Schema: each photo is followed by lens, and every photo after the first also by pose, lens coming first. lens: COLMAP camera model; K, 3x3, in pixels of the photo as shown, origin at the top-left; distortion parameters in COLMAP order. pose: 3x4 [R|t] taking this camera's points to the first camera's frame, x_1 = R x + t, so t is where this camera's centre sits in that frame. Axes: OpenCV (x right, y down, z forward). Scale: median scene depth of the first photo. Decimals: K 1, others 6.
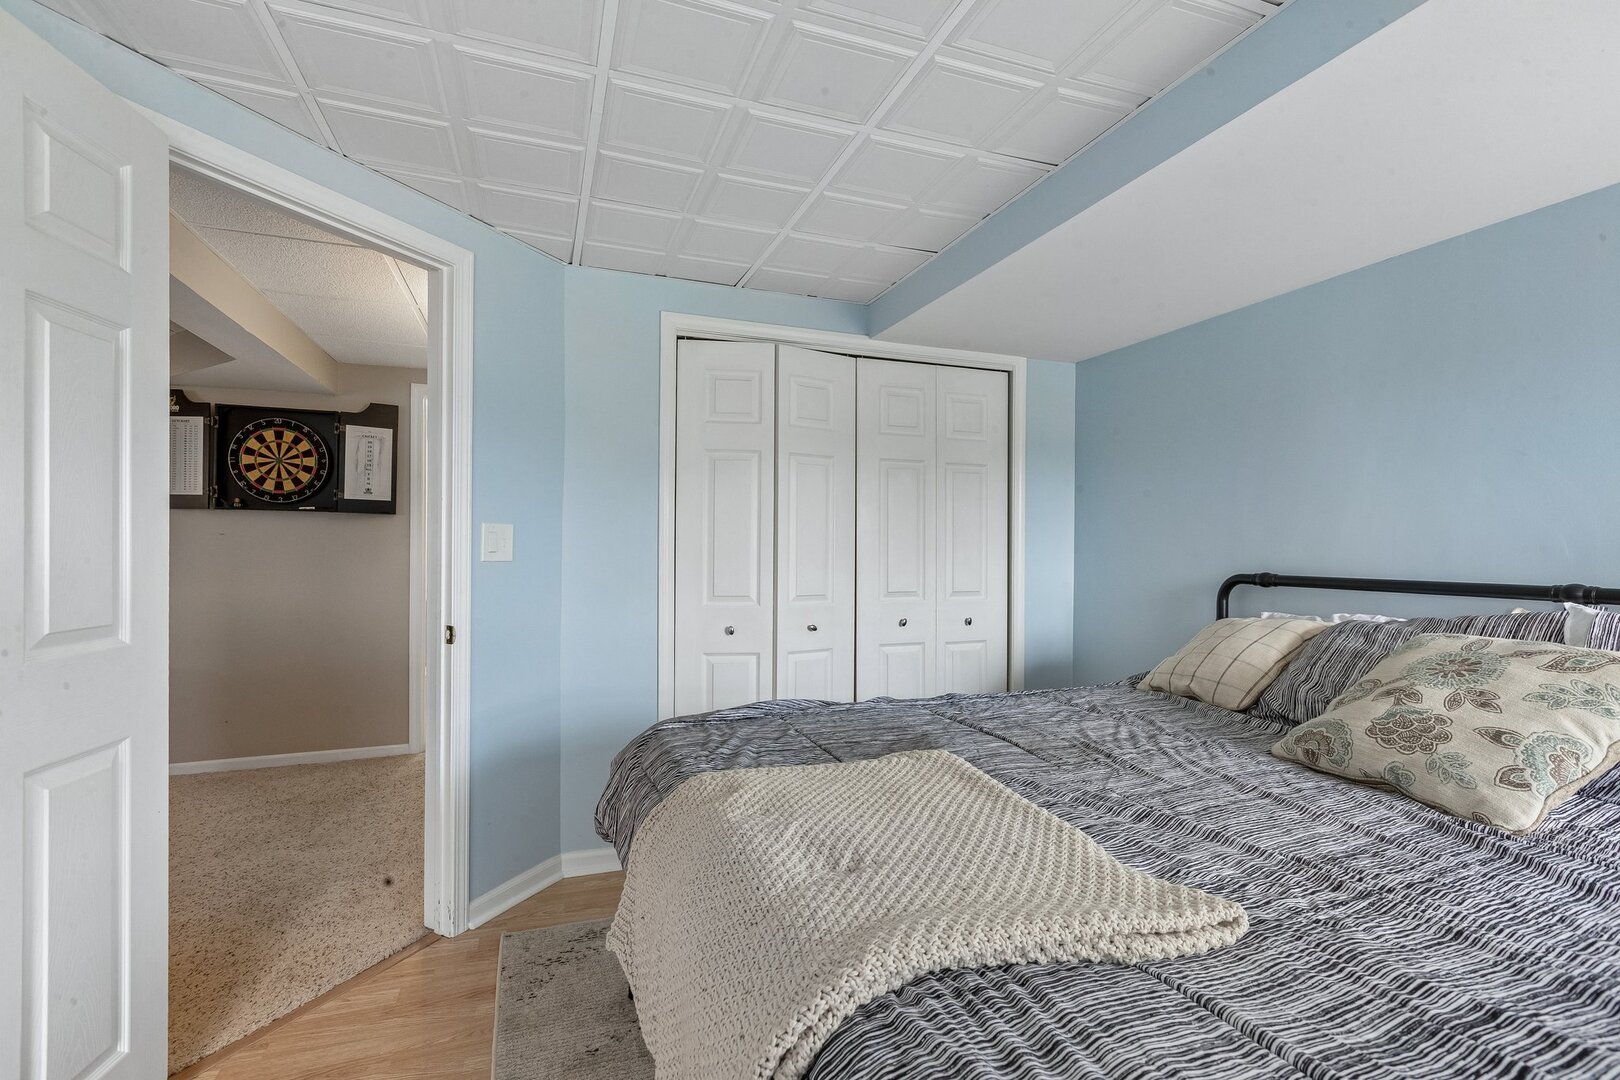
lens RADIAL K [[723.8, 0, 808.4], [0, 723.8, 542.6], [0, 0, 1]] dist [0.002830, -0.000638]
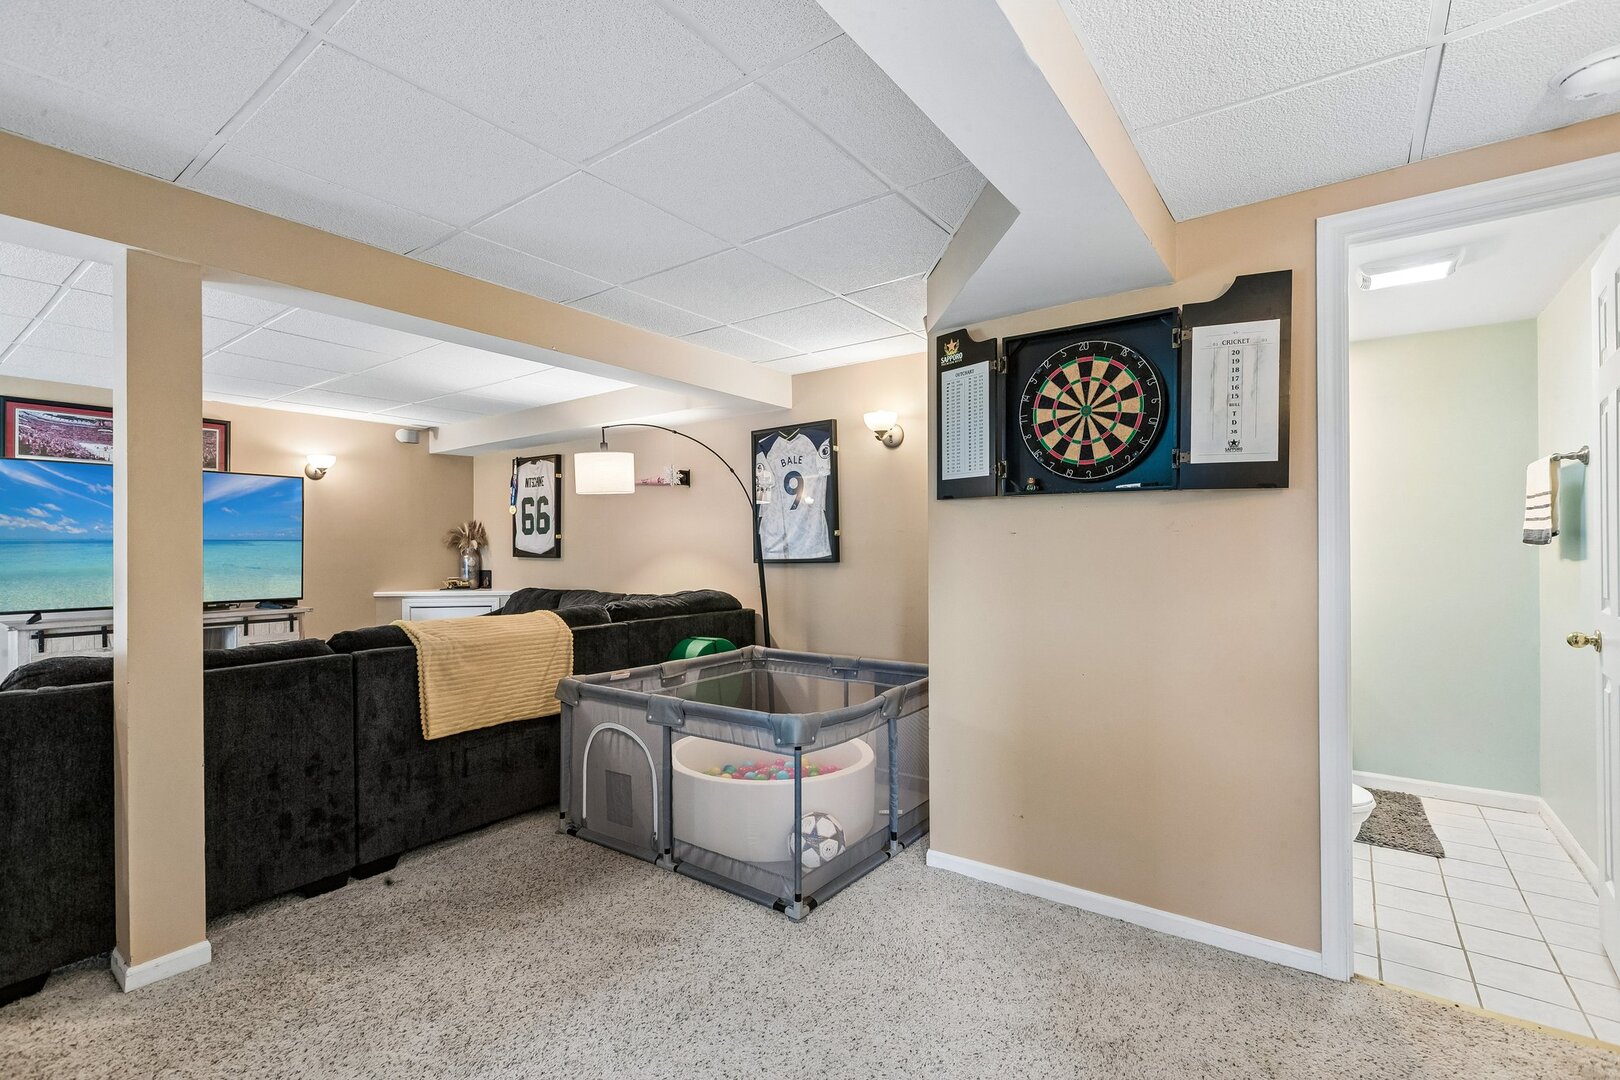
lens RADIAL K [[723.8, 0, 808.4], [0, 723.8, 542.6], [0, 0, 1]] dist [0.002830, -0.000638]
pose [[0.547311, -0.009648, -0.836874, -0.348792], [0.008942, 0.999944, -0.005680, -0.000940], [0.836881, -0.004375, 0.547367, 0.469427]]
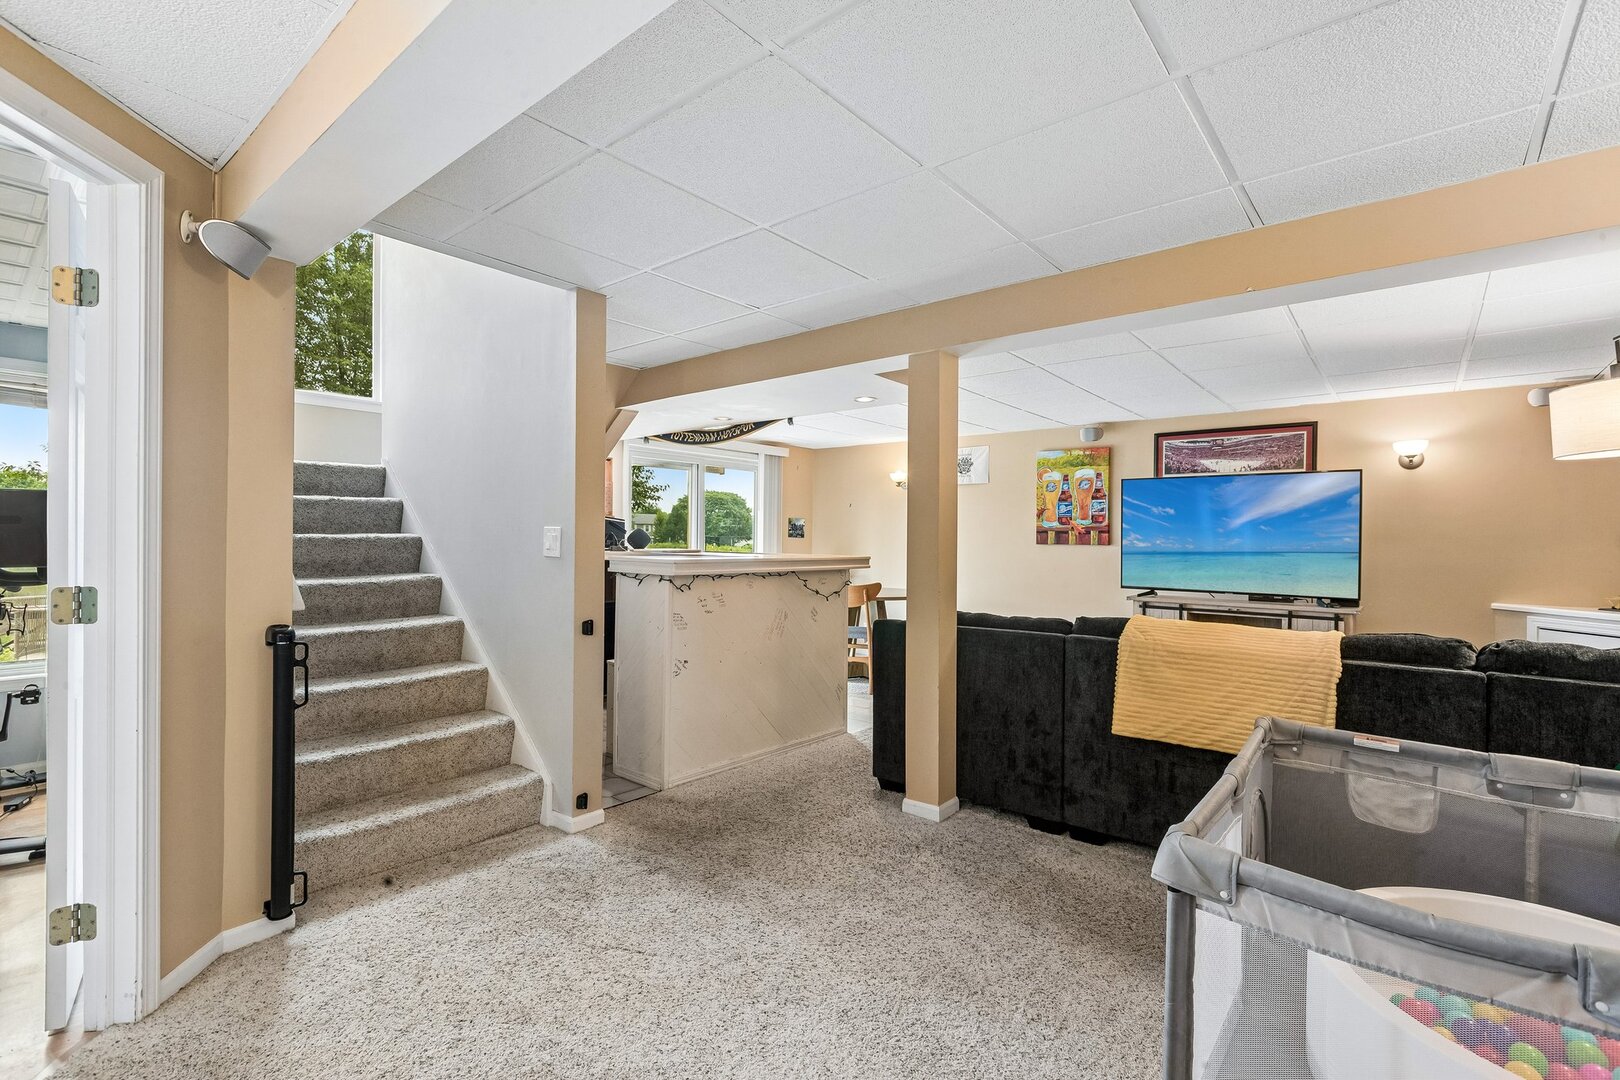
lens RADIAL K [[723.8, 0, 808.4], [0, 723.8, 542.6], [0, 0, 1]] dist [0.002830, -0.000638]
pose [[-0.866592, -0.010969, -0.498896, -0.480166], [-0.013289, 0.999911, 0.001099, -0.000741], [0.498840, 0.007582, -0.866661, 0.869127]]
